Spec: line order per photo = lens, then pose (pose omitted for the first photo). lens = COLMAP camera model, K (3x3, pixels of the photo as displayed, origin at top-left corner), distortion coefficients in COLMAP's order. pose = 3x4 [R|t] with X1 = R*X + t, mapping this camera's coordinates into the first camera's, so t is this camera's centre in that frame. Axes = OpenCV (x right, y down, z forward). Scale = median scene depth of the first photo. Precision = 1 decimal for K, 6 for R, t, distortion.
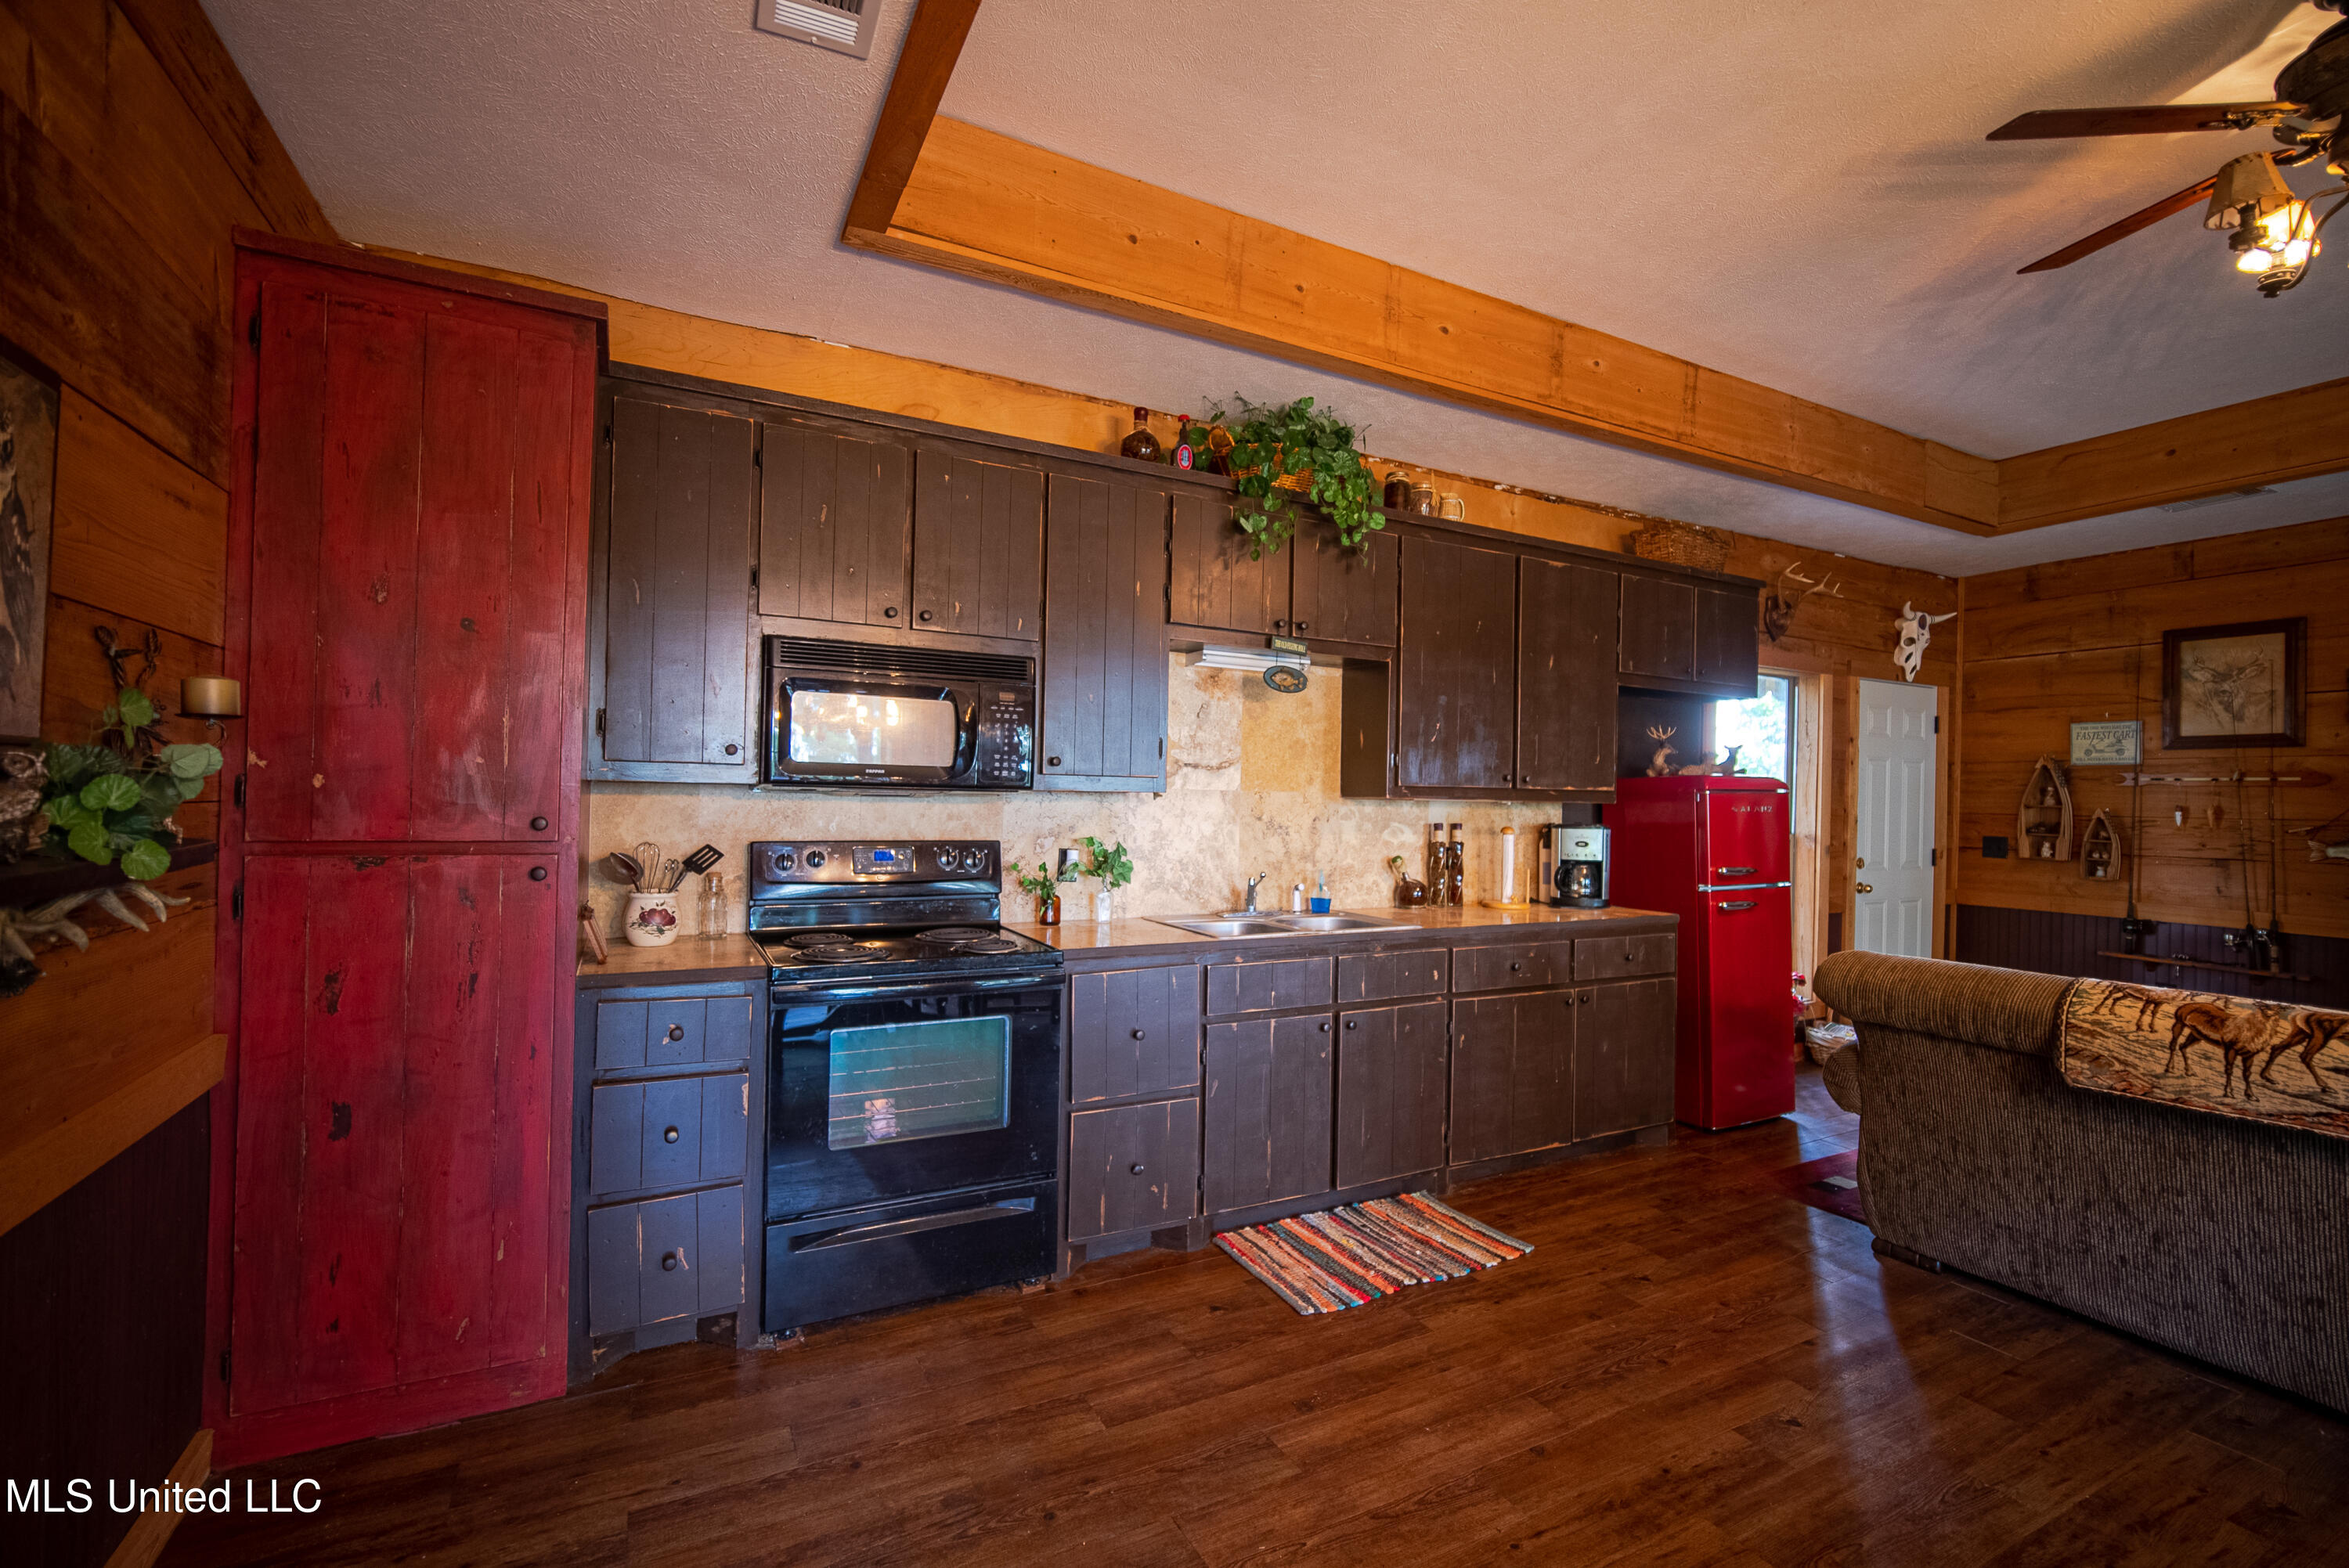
lens RADIAL K [[1027.4, 0, 1176.4], [0, 1027.4, 786.5], [0, 0, 1]] dist [-0.015078, 0.004079]
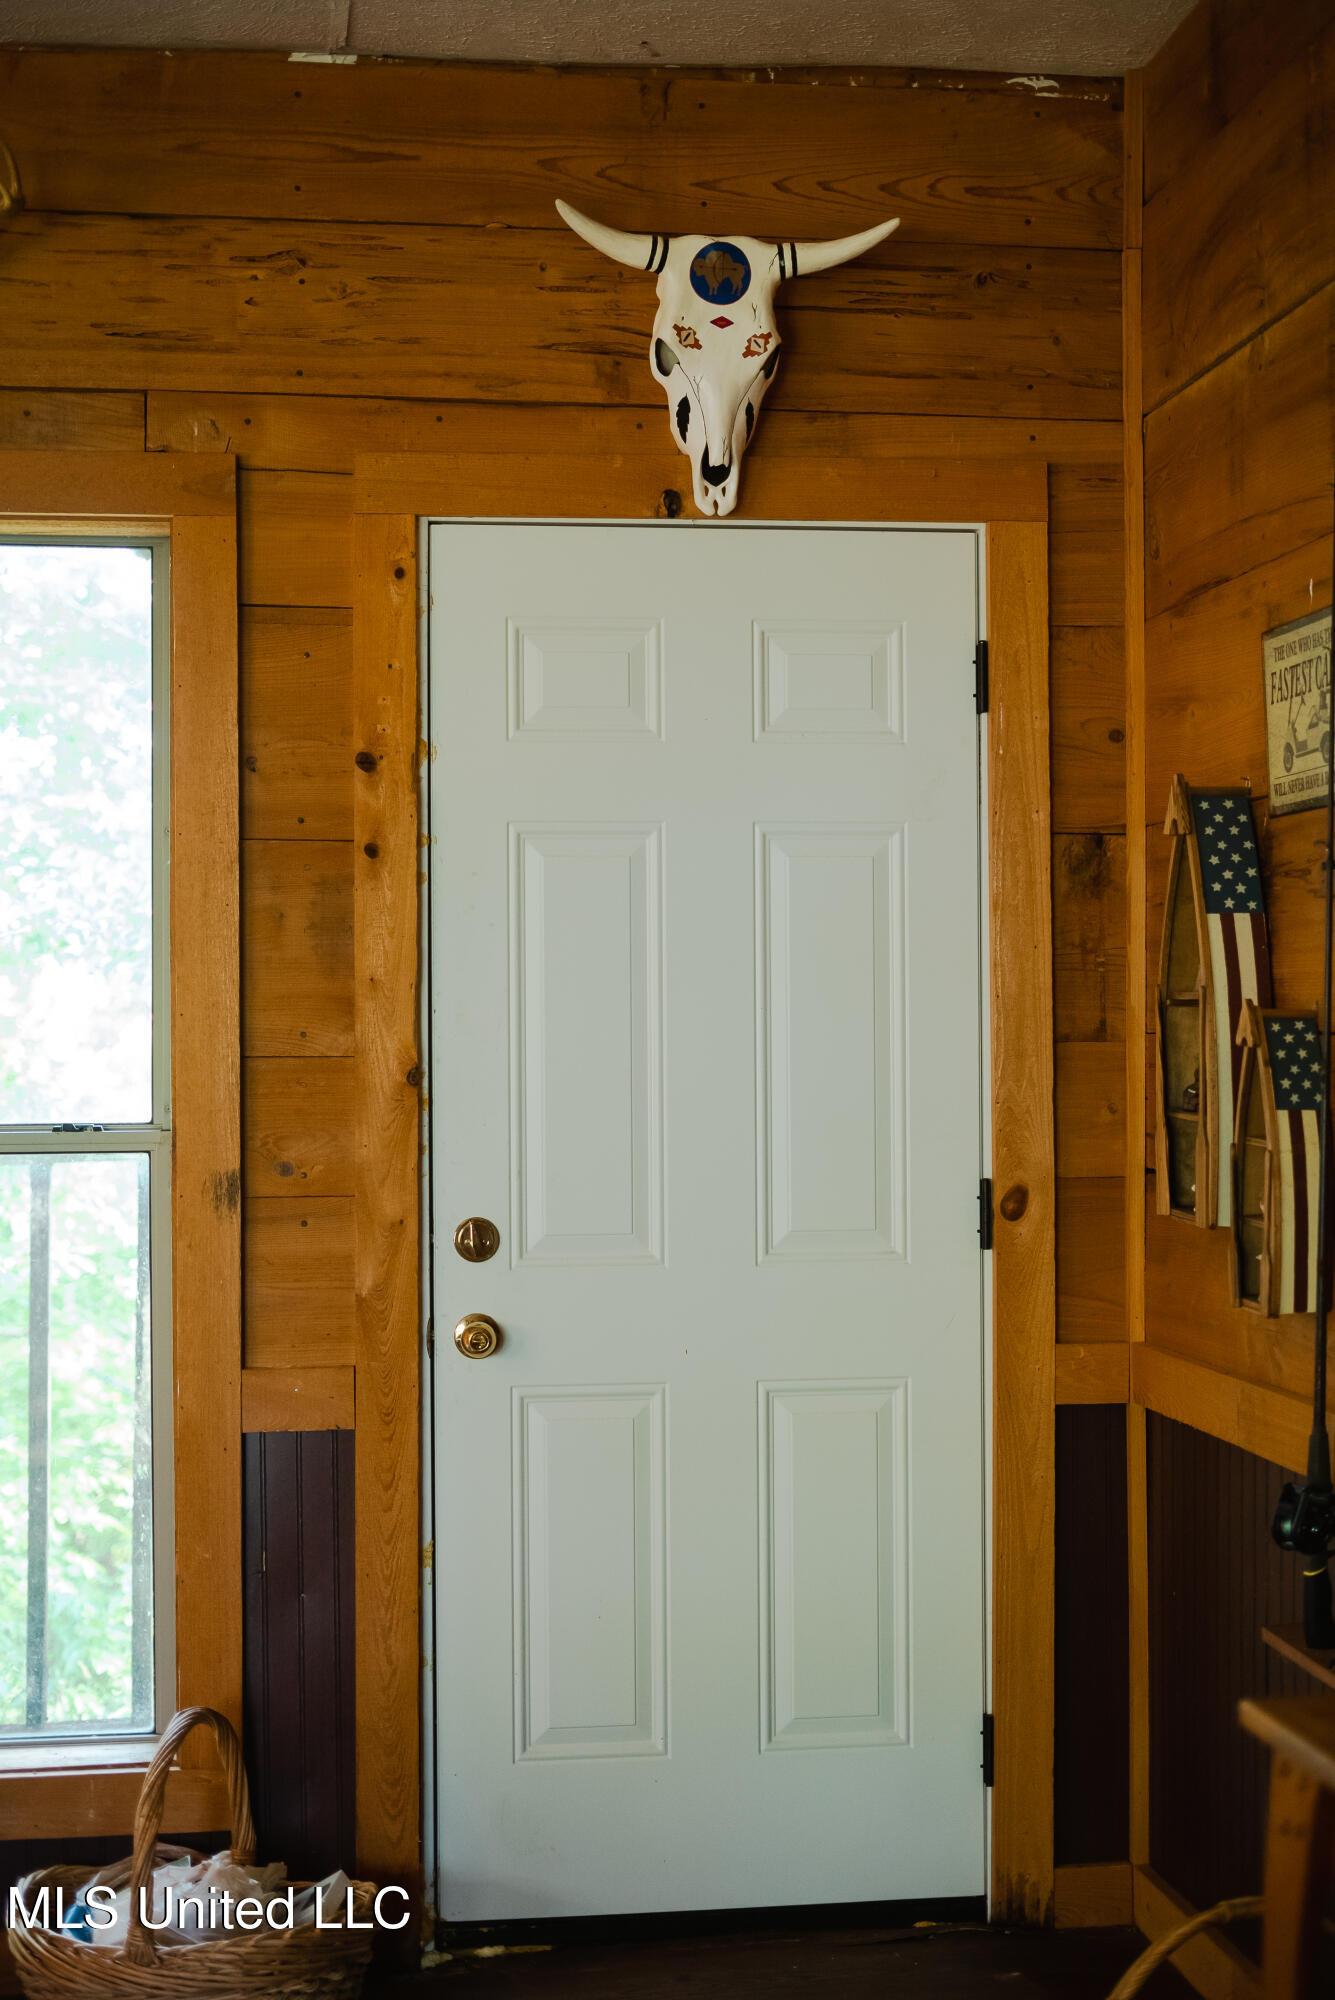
lens RADIAL K [[2909.2, 0, 669.6], [0, 2909.2, 992.2], [0, 0, 1]] dist [-0.014535, 0.000000]
pose [[0.940522, -0.030168, -0.338391, 1.057104], [0.027849, 0.999544, -0.011706, 0.025038], [0.338590, 0.001586, 0.940933, 0.361468]]
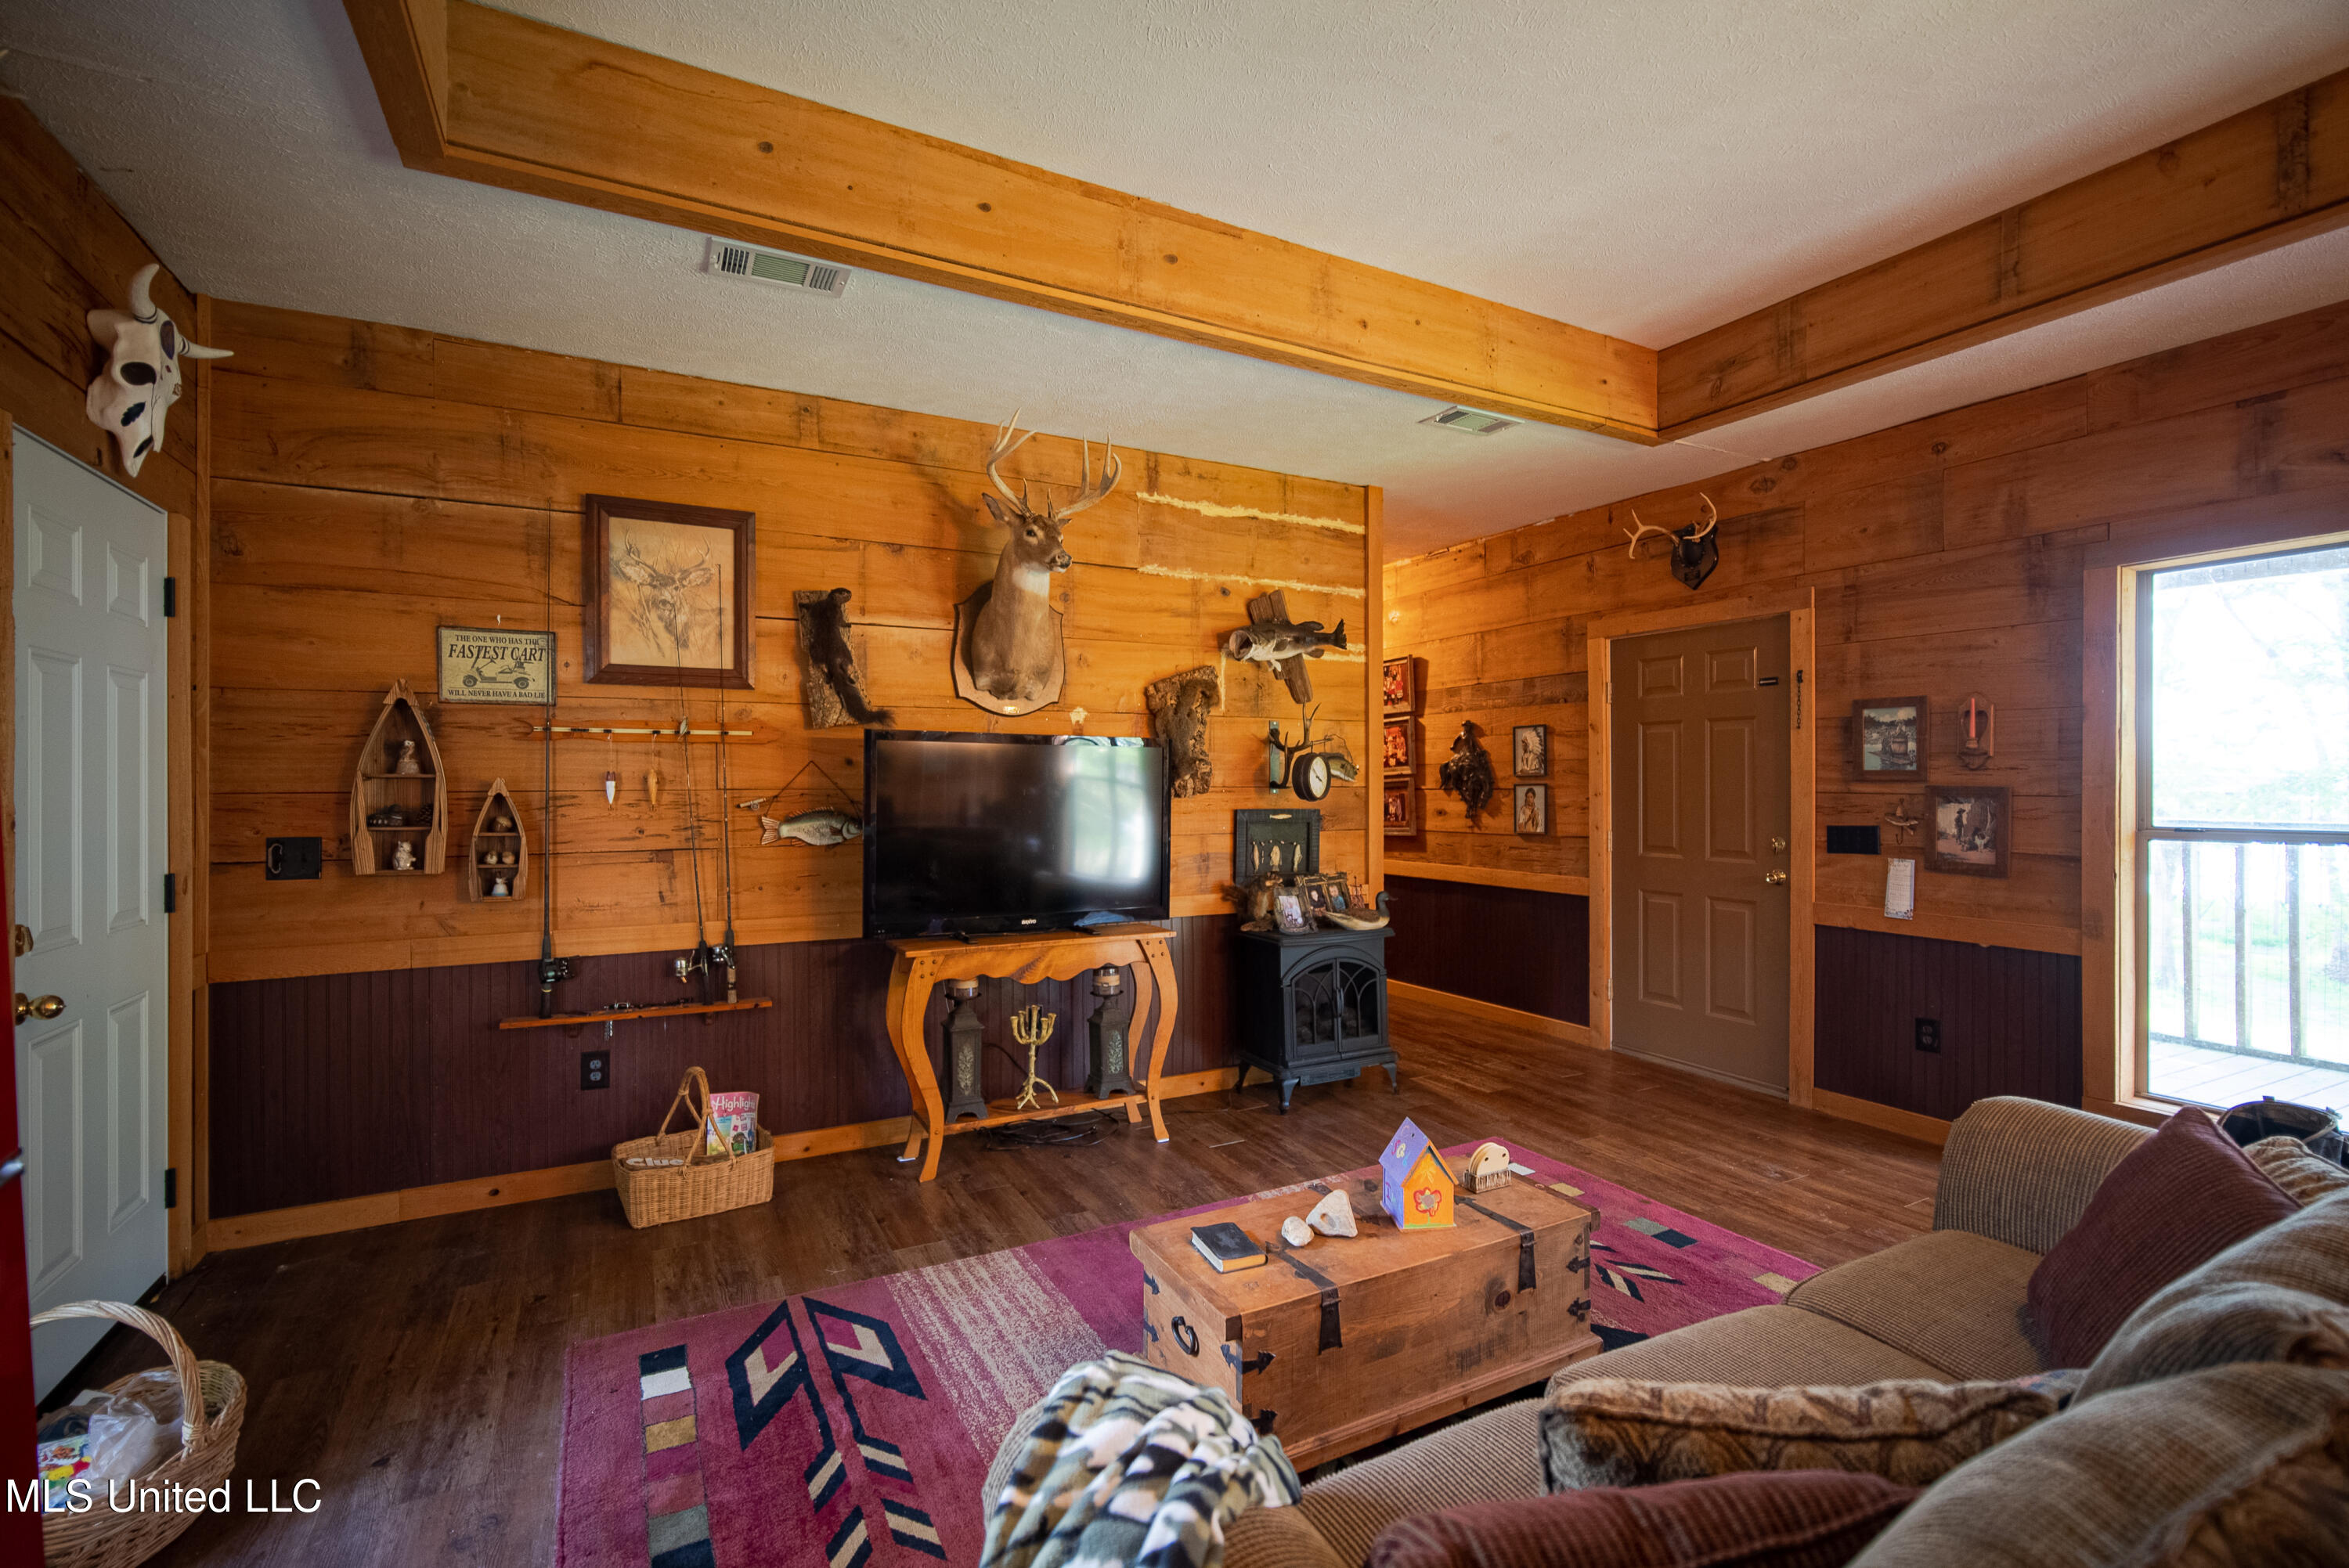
lens RADIAL K [[1027.4, 0, 1183.2], [0, 1027.4, 789.3], [0, 0, 1]] dist [-0.015078, 0.004079]
pose [[-0.018222, -0.026661, 0.999478, 0.334817], [-0.006854, 0.999624, 0.026540, 0.010370], [-0.999810, -0.006367, -0.018398, 0.652609]]
